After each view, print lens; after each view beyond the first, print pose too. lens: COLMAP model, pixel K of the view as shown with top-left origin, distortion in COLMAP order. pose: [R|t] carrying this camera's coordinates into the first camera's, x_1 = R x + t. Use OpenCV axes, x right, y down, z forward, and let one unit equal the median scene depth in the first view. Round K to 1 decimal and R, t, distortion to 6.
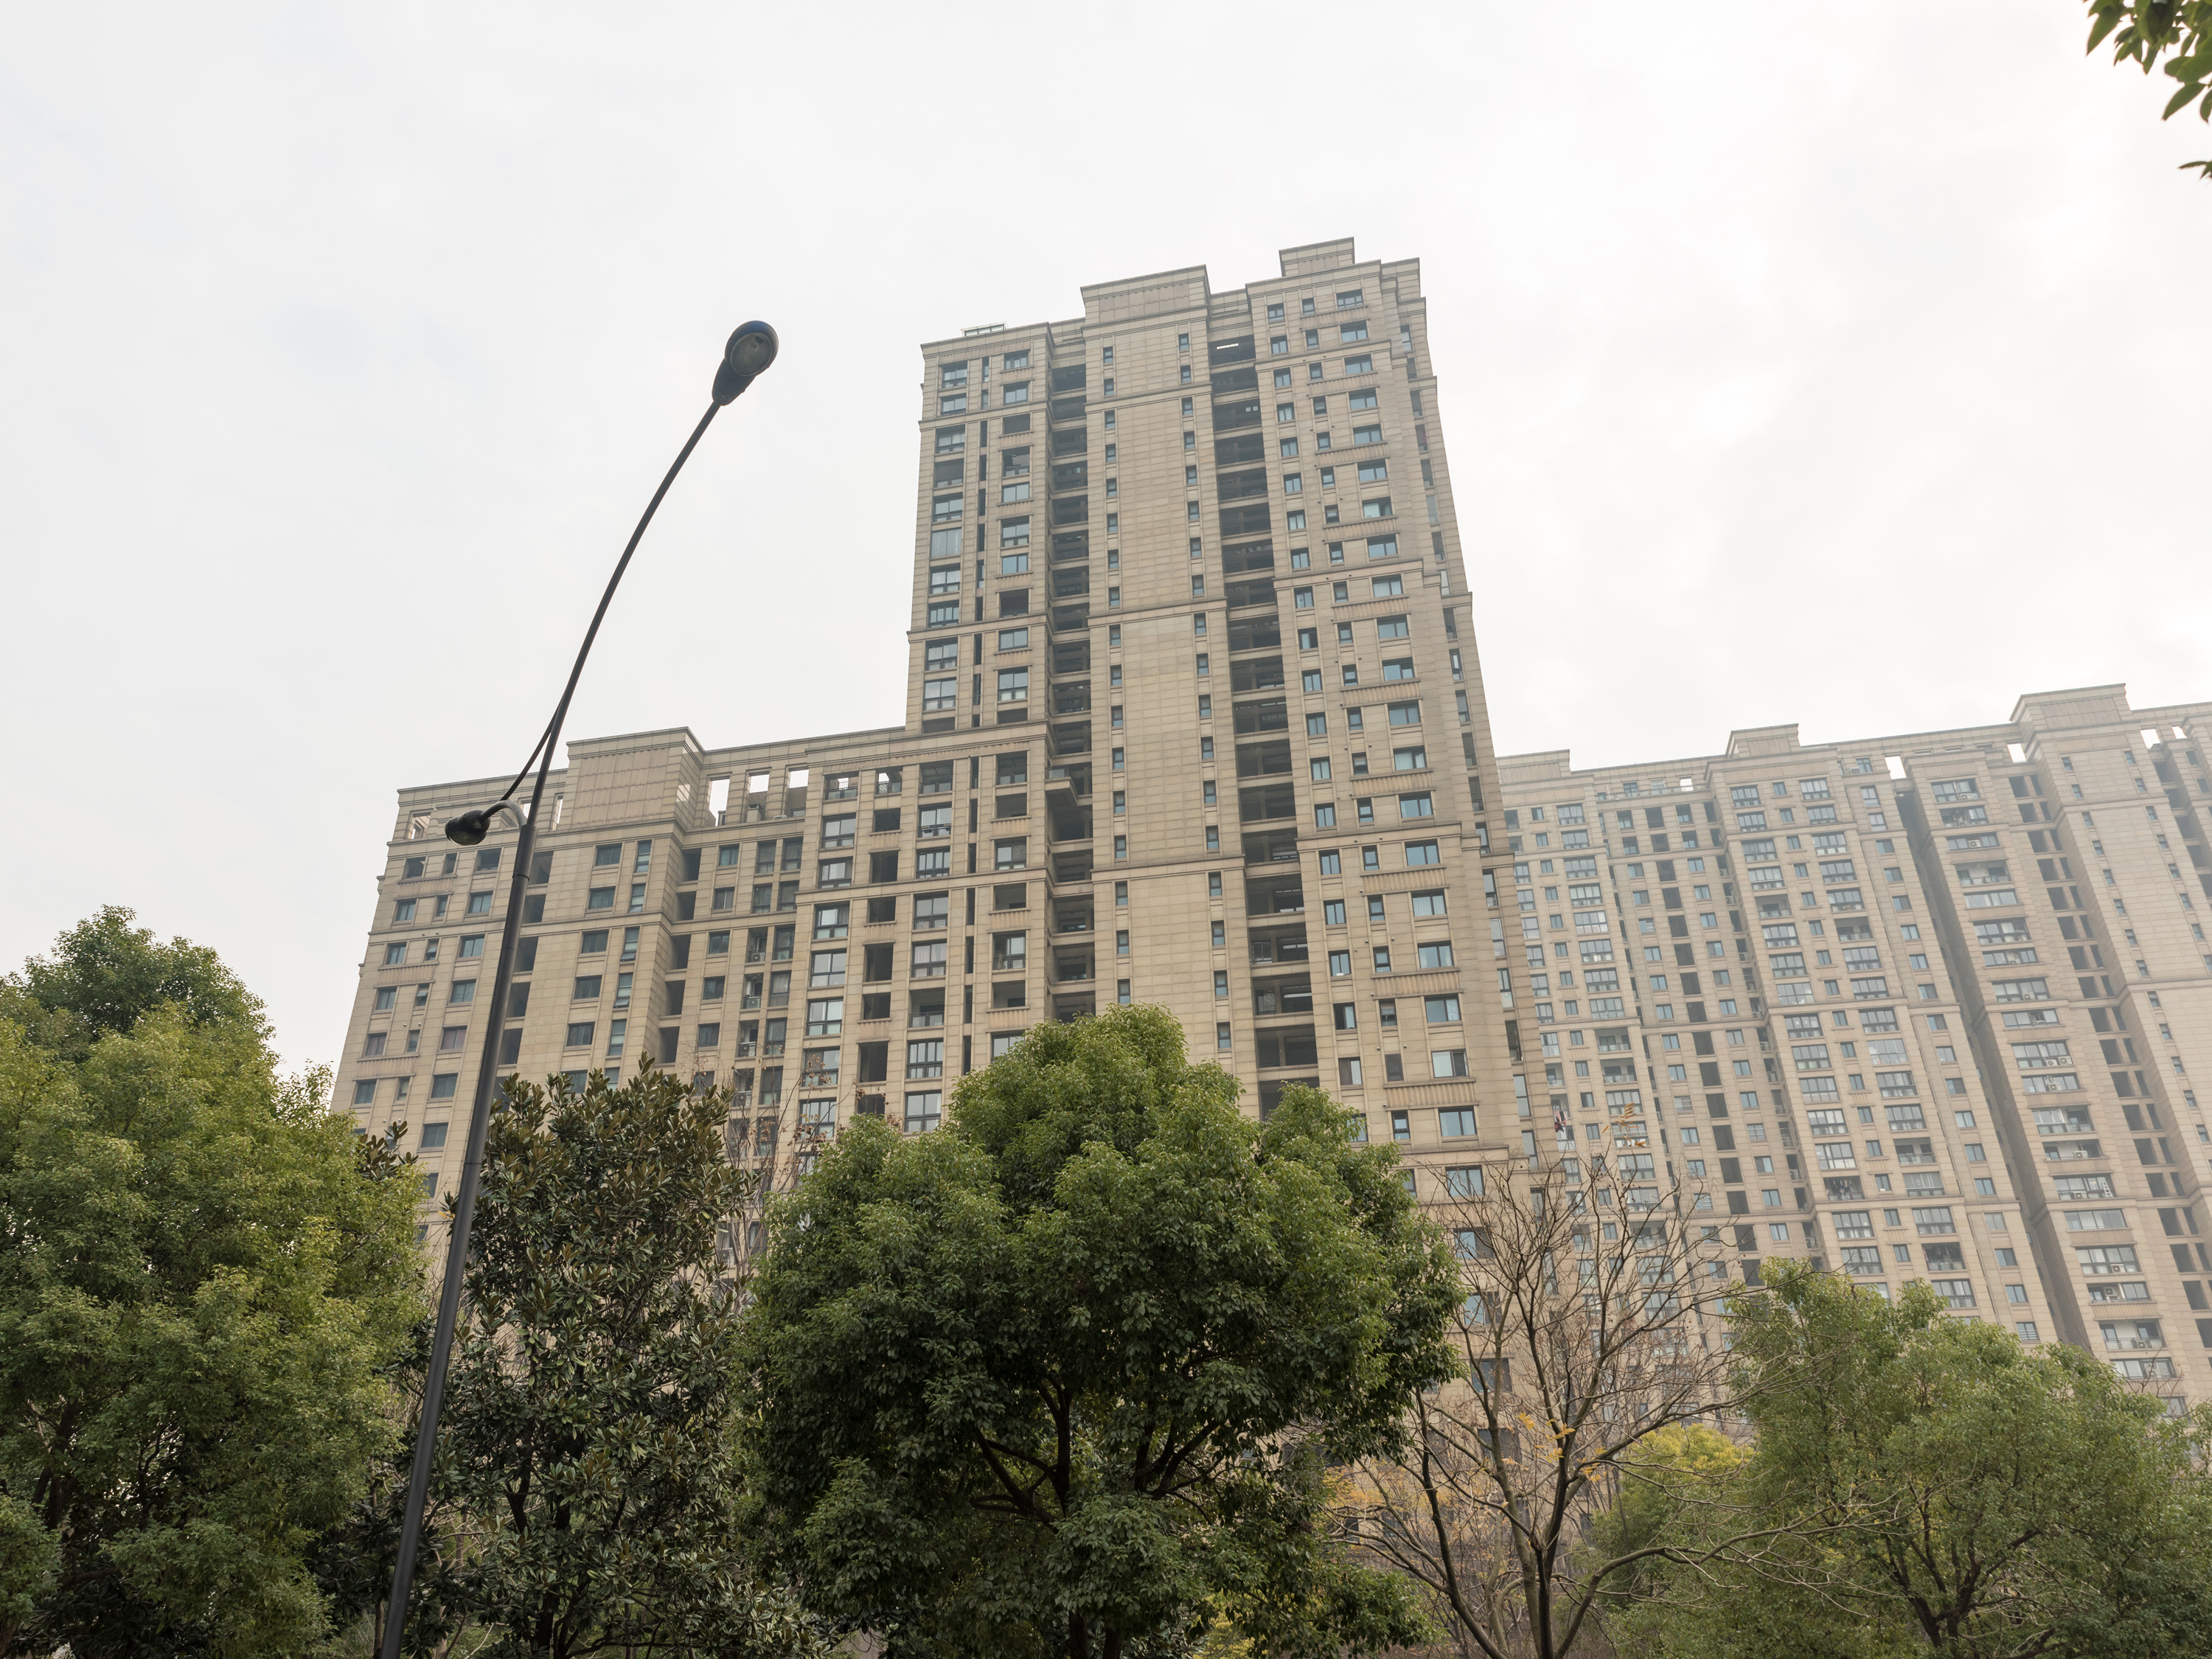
lens RADIAL K [[1562.4, 0, 1106.0], [0, 1562.4, 829.5], [0, 0, 1]] dist [-0.064291, -0.000965]
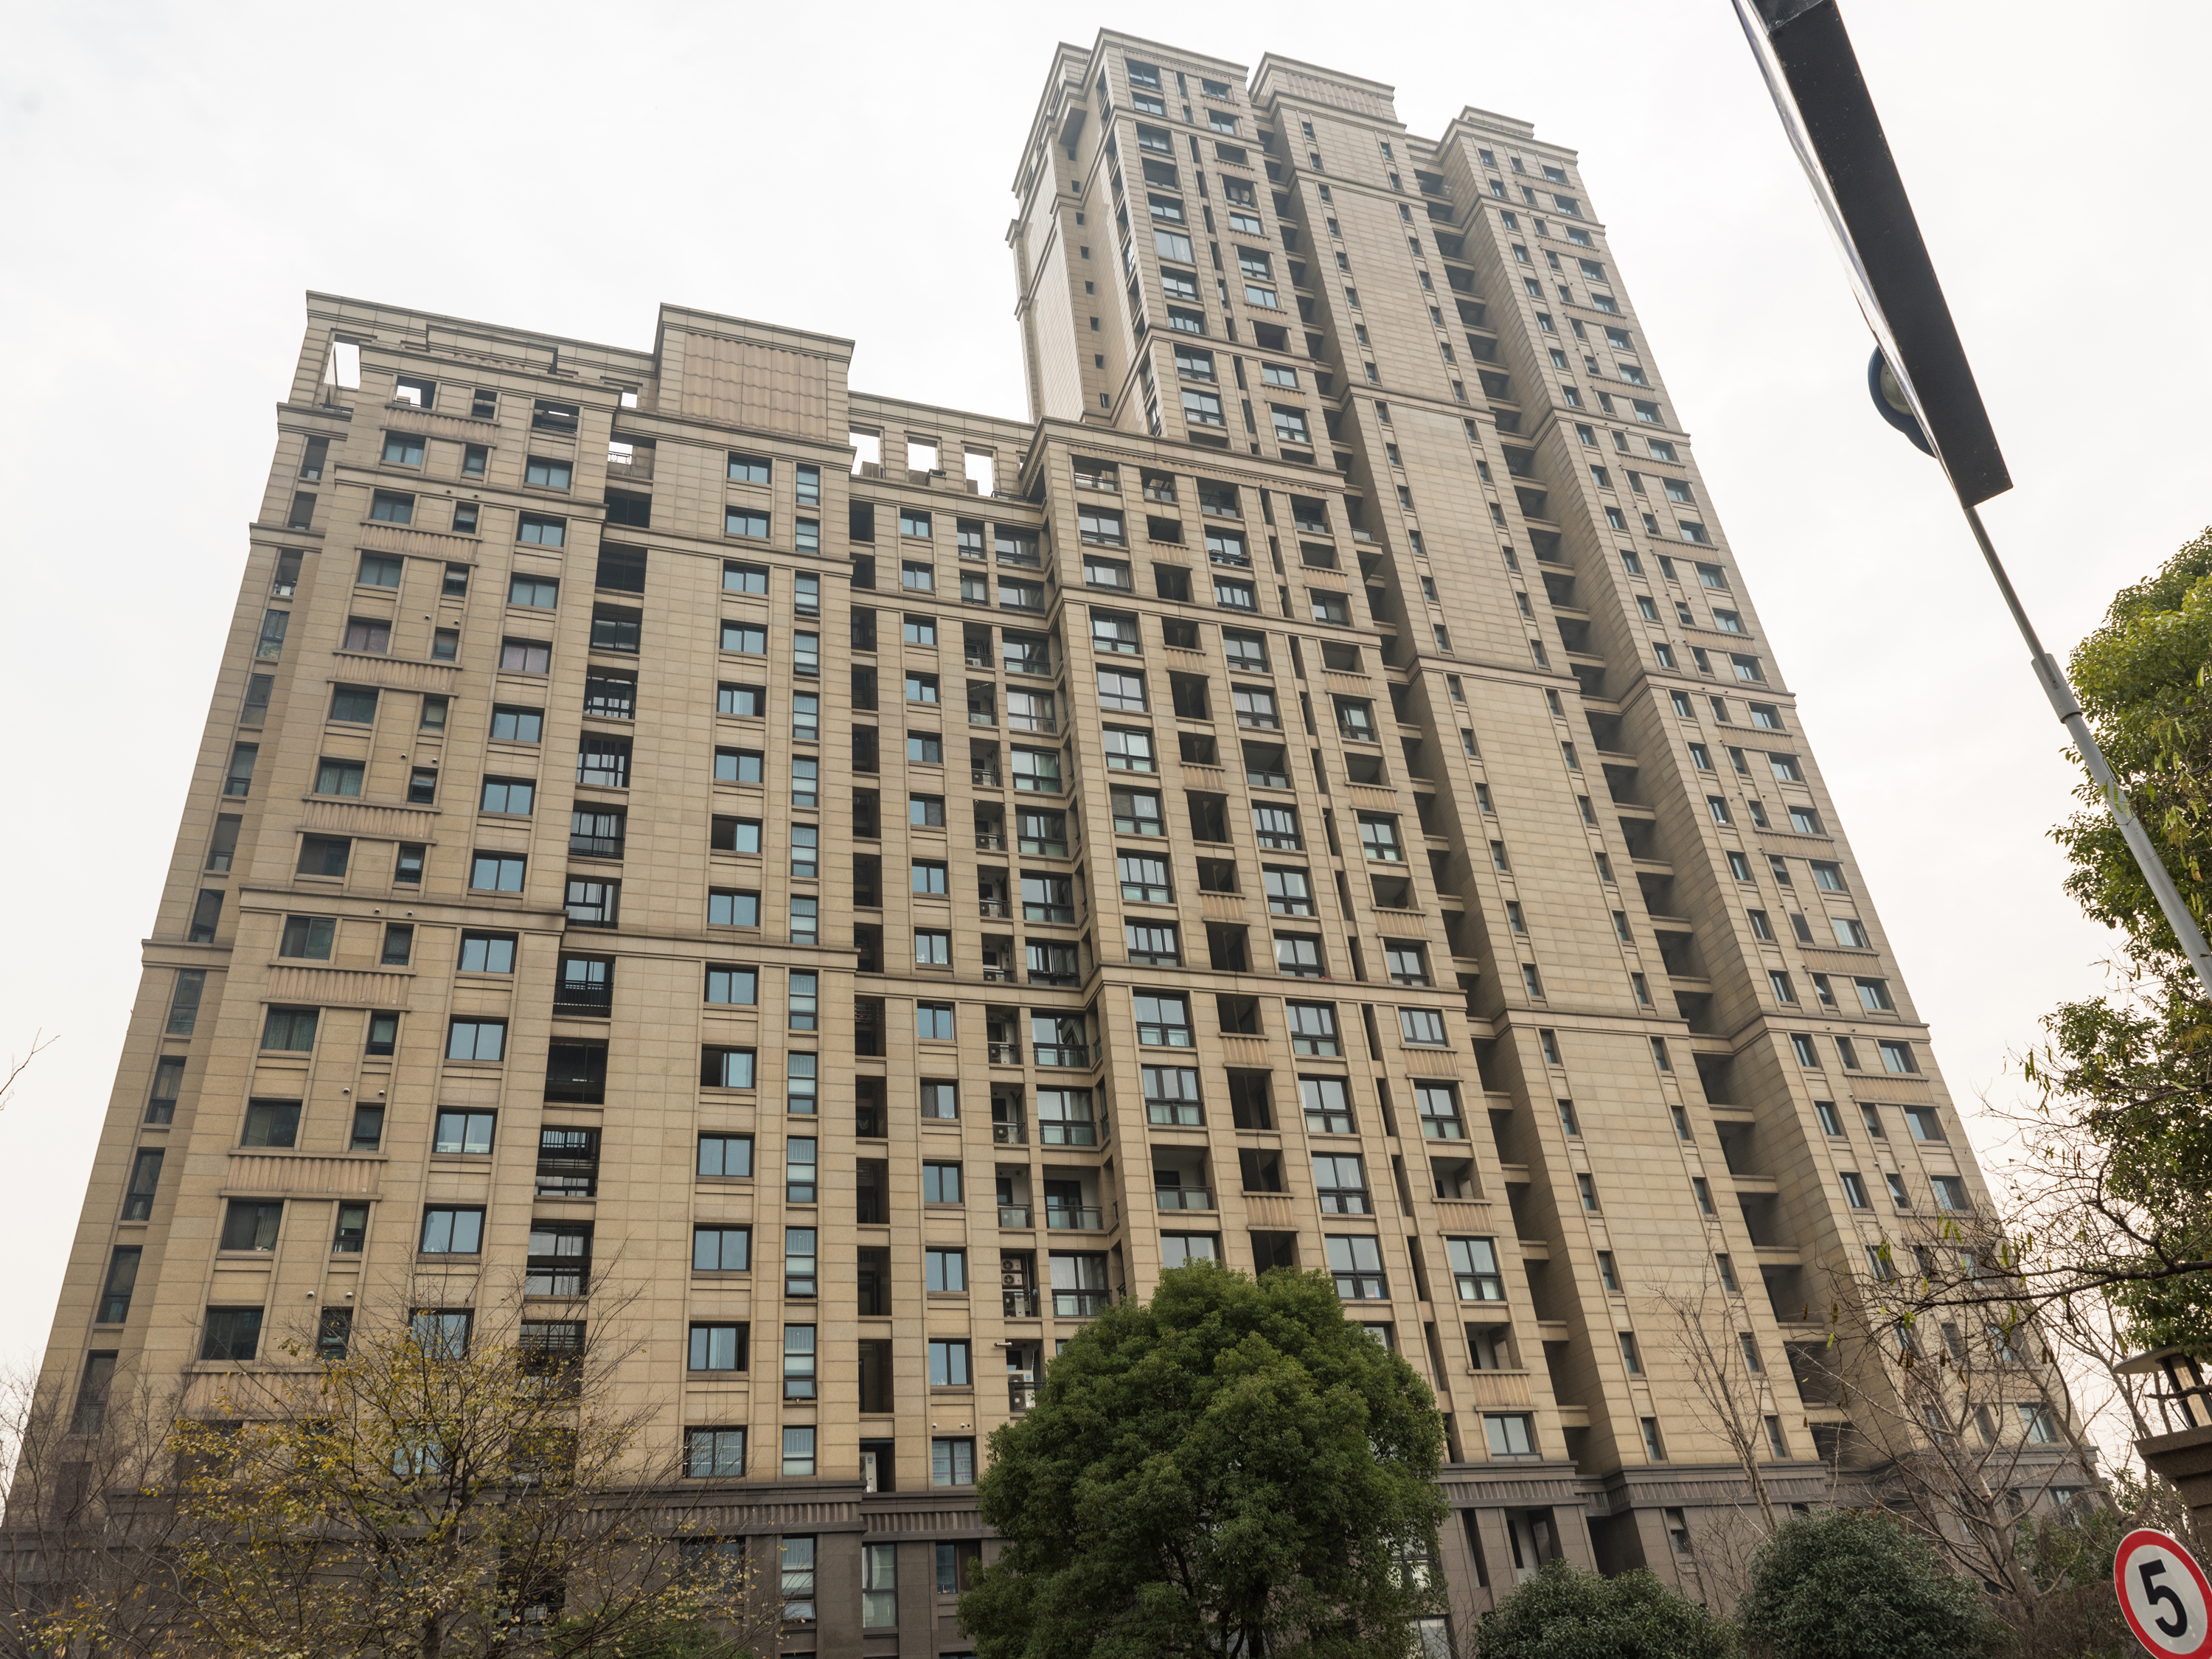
lens RADIAL K [[1562.4, 0, 1106.0], [0, 1562.4, 829.5], [0, 0, 1]] dist [-0.064291, -0.000965]
pose [[0.860020, 0.208284, 0.465815, -0.481511], [-0.172507, 0.977827, -0.118729, 0.227570], [-0.480215, 0.021753, 0.876881, 0.357599]]
